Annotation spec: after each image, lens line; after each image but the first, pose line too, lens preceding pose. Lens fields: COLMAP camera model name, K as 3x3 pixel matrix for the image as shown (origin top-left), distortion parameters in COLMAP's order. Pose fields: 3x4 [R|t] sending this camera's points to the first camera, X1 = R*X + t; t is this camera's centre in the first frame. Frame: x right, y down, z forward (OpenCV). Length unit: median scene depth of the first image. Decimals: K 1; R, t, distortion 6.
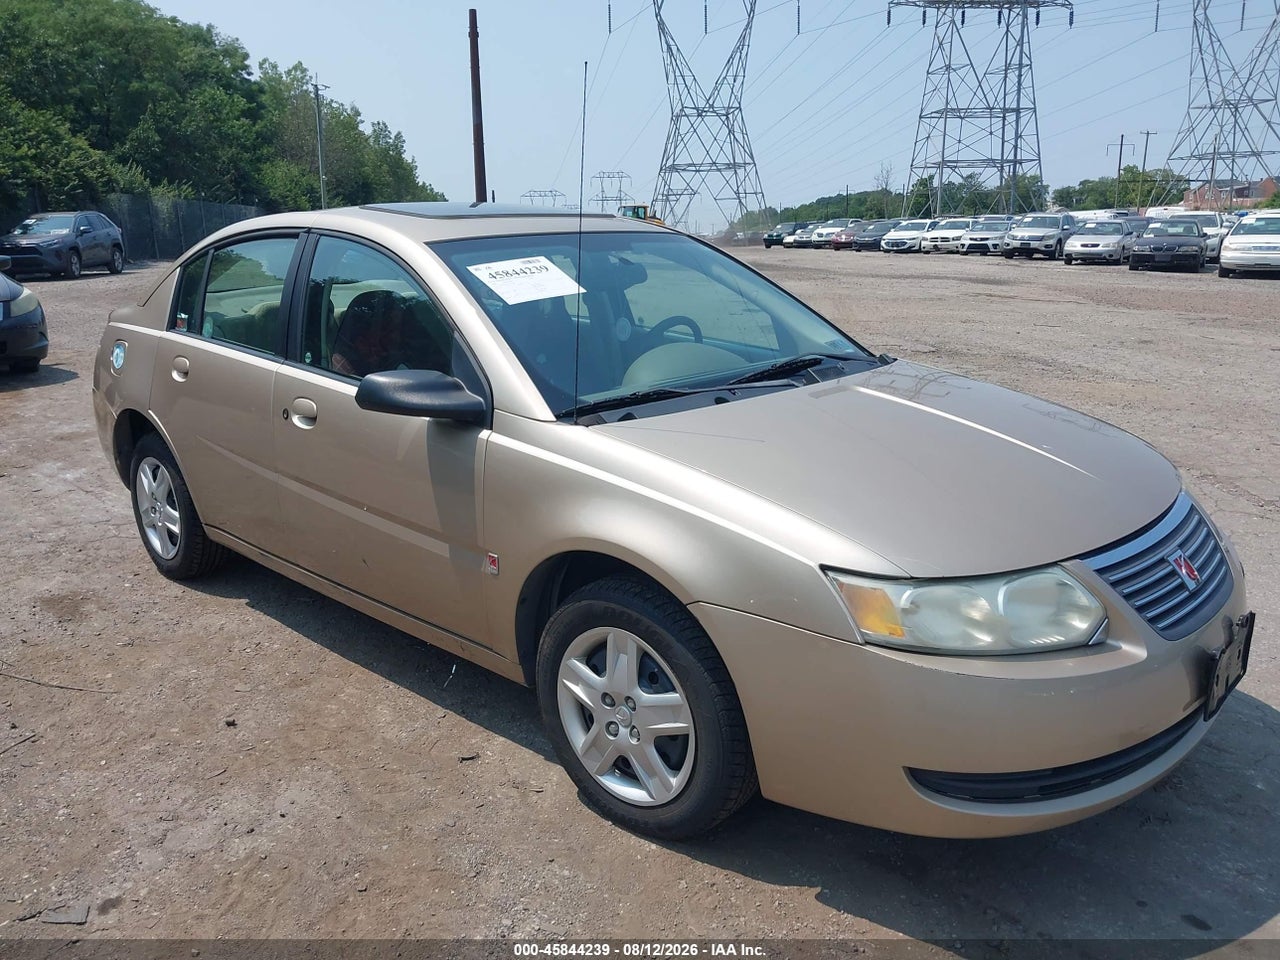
lens RADIAL K [[1011.3, 0, 640.0], [0, 1011.3, 480.0], [0, 0, 1]] dist [0.033738, -0.001132]
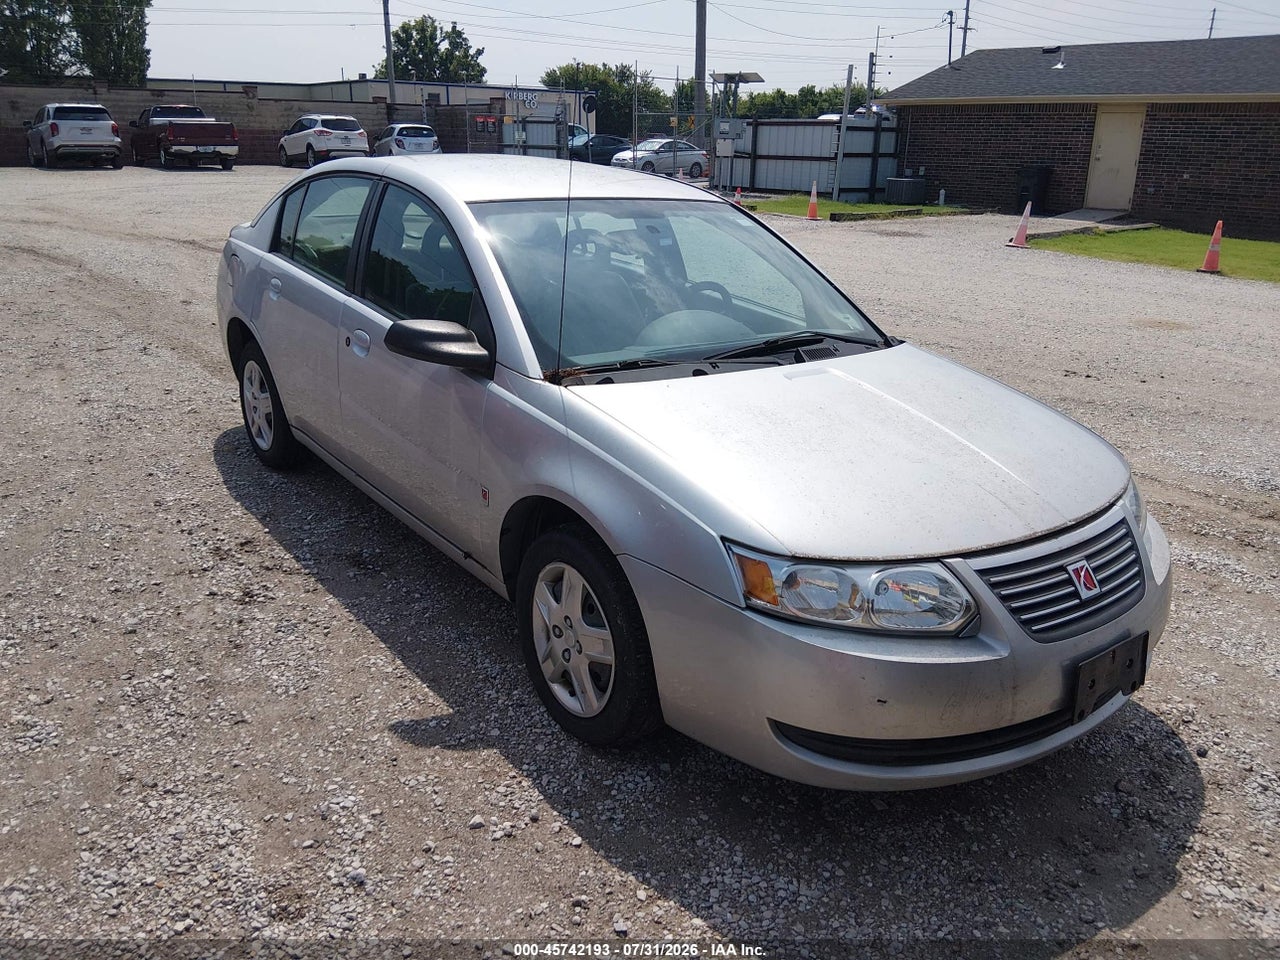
lens RADIAL K [[1011.3, 0, 640.0], [0, 1011.3, 480.0], [0, 0, 1]] dist [0.033738, -0.001132]
pose [[0.983189, 0.114239, -0.142443, 0.204677], [-0.102570, 0.990936, 0.086753, -0.057084], [0.151062, -0.070684, 0.985994, -0.109552]]
